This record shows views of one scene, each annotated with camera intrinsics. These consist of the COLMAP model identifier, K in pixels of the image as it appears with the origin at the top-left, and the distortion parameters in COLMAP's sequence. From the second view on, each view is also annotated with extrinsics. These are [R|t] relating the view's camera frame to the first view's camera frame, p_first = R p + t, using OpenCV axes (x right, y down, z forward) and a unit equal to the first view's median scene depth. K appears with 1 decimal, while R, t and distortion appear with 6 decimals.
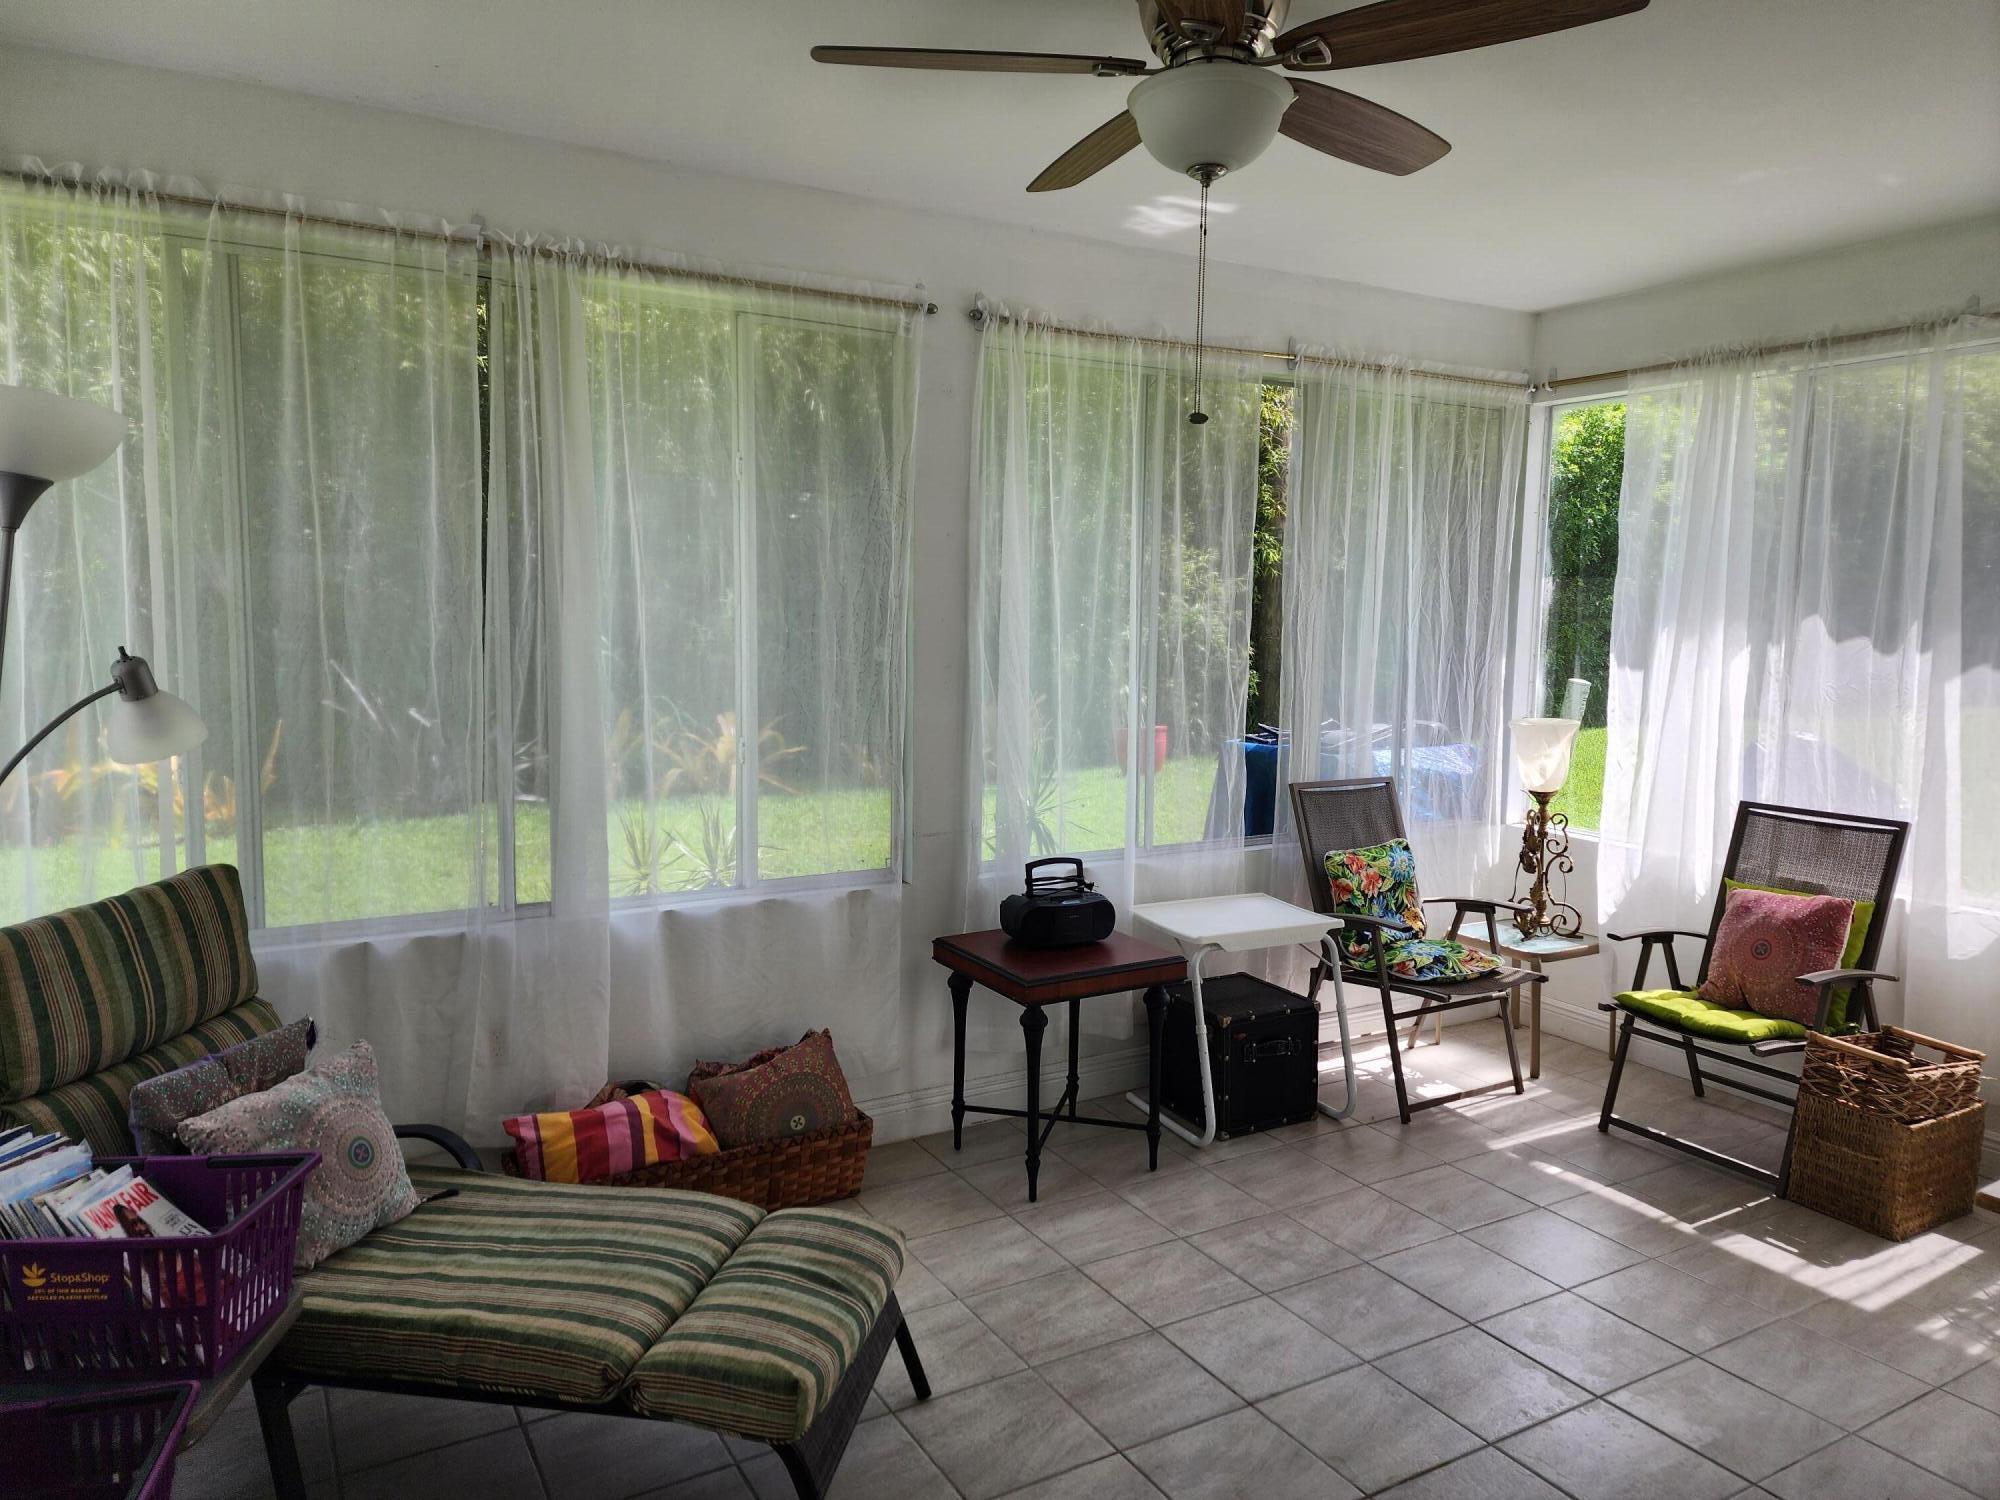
lens RADIAL K [[1327.2, 0, 1003.3], [0, 1327.2, 731.0], [0, 0, 1]] dist [0.077841, -0.074374]
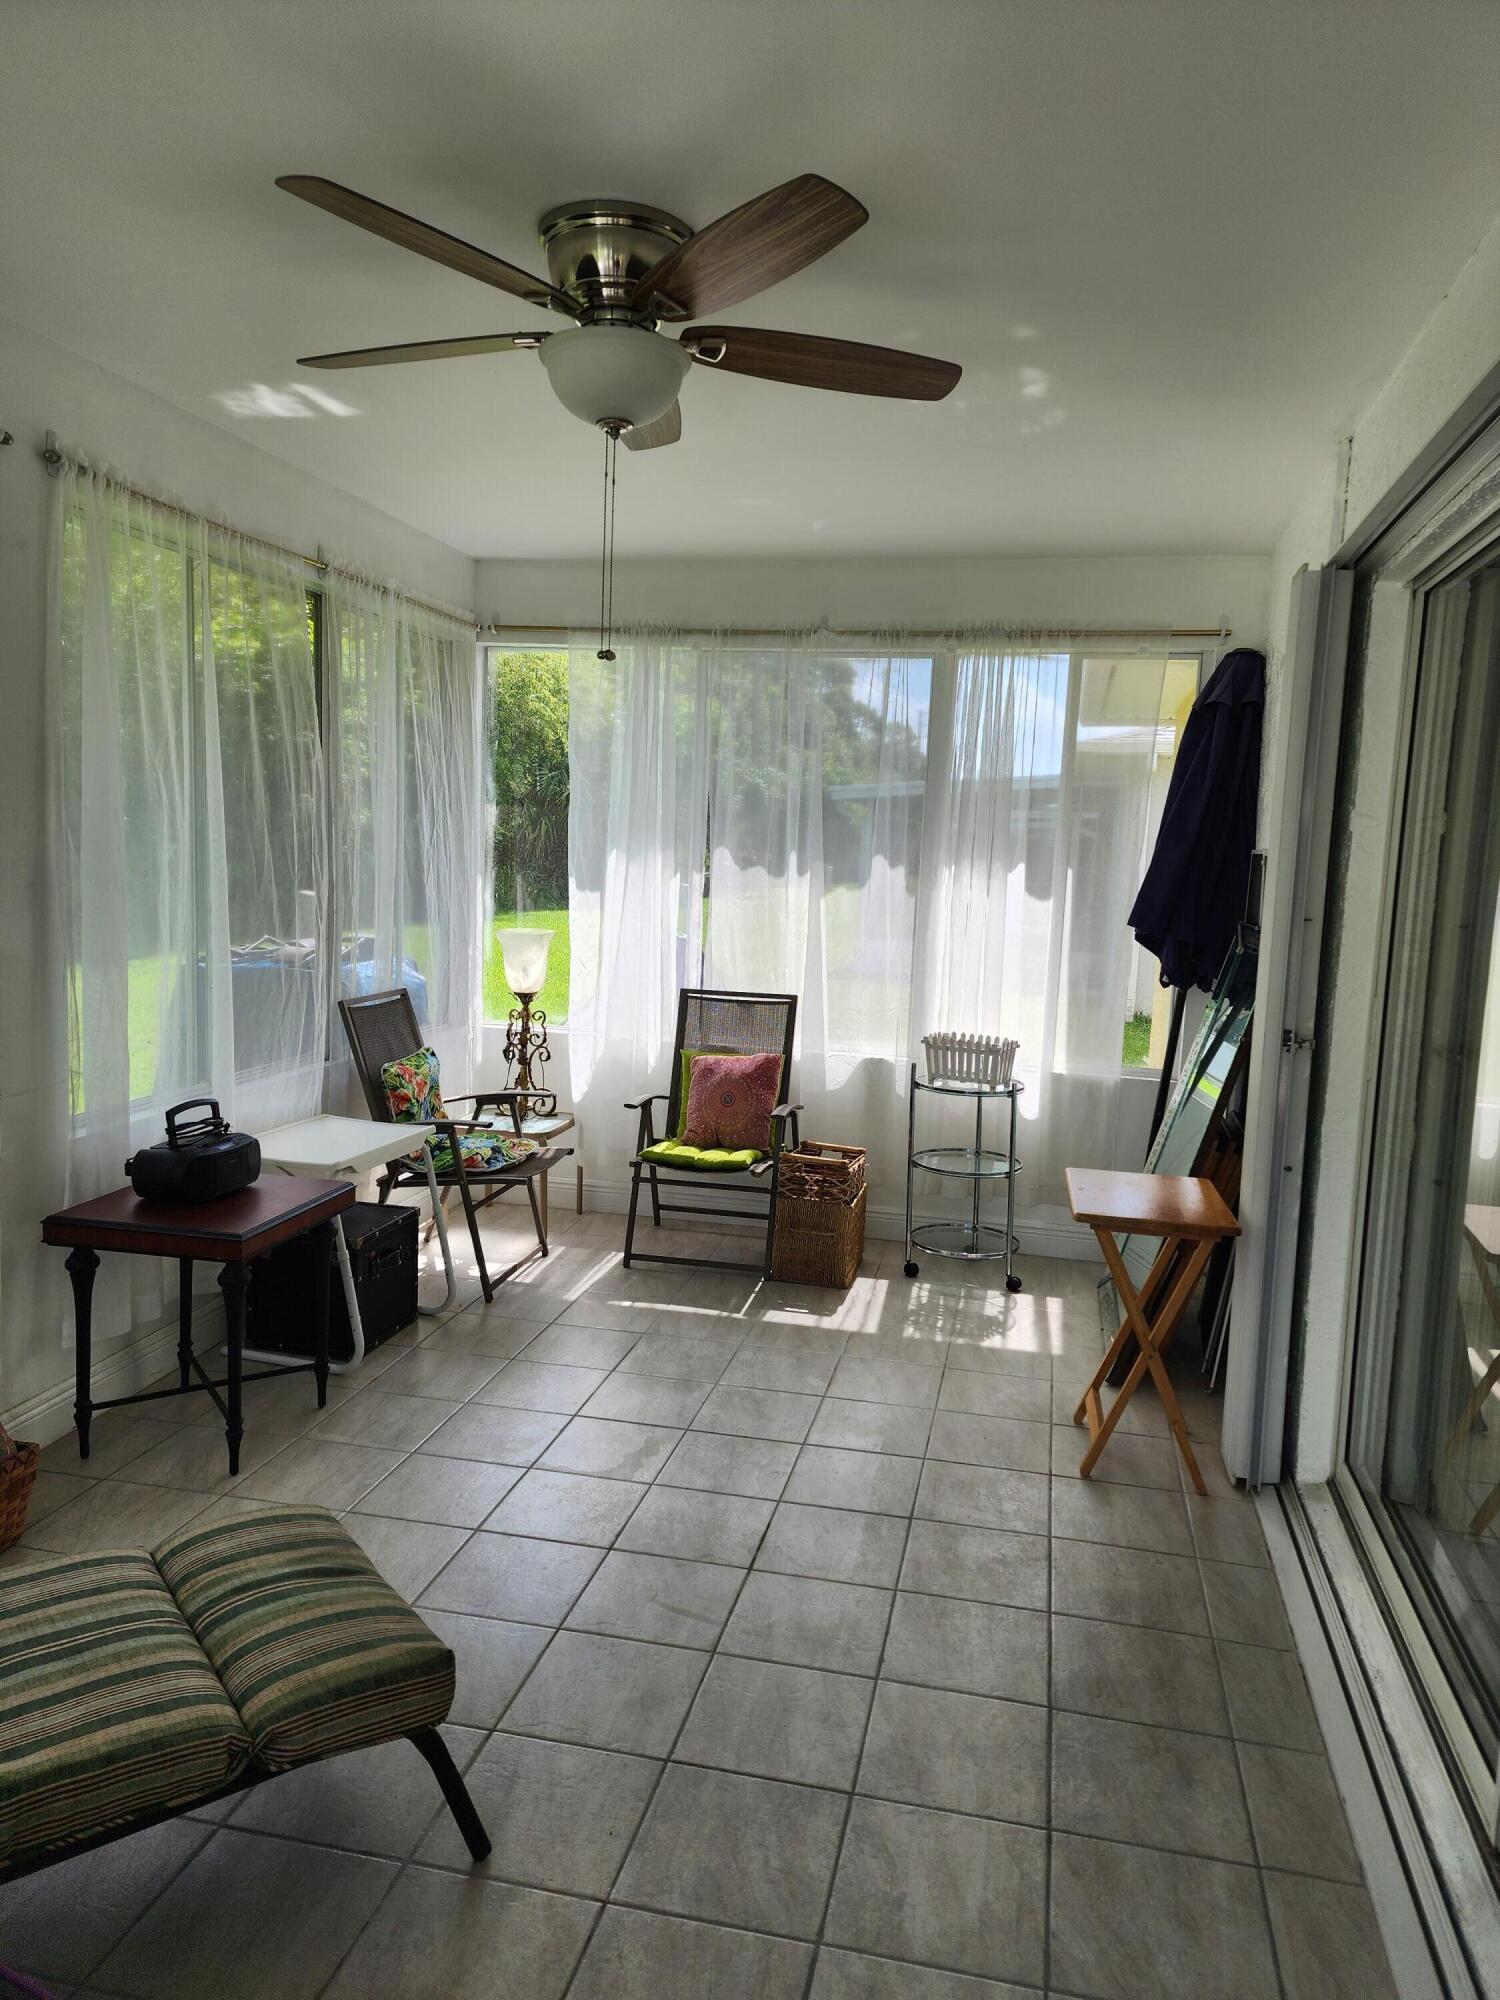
lens RADIAL K [[1327.2, 0, 764.2], [0, 1327.2, 992.8], [0, 0, 1]] dist [0.077841, -0.074374]
pose [[0.672659, -0.067289, 0.736887, -0.351392], [0.039856, 0.997706, 0.054724, -0.009927], [-0.738878, -0.007441, 0.673798, 0.108249]]
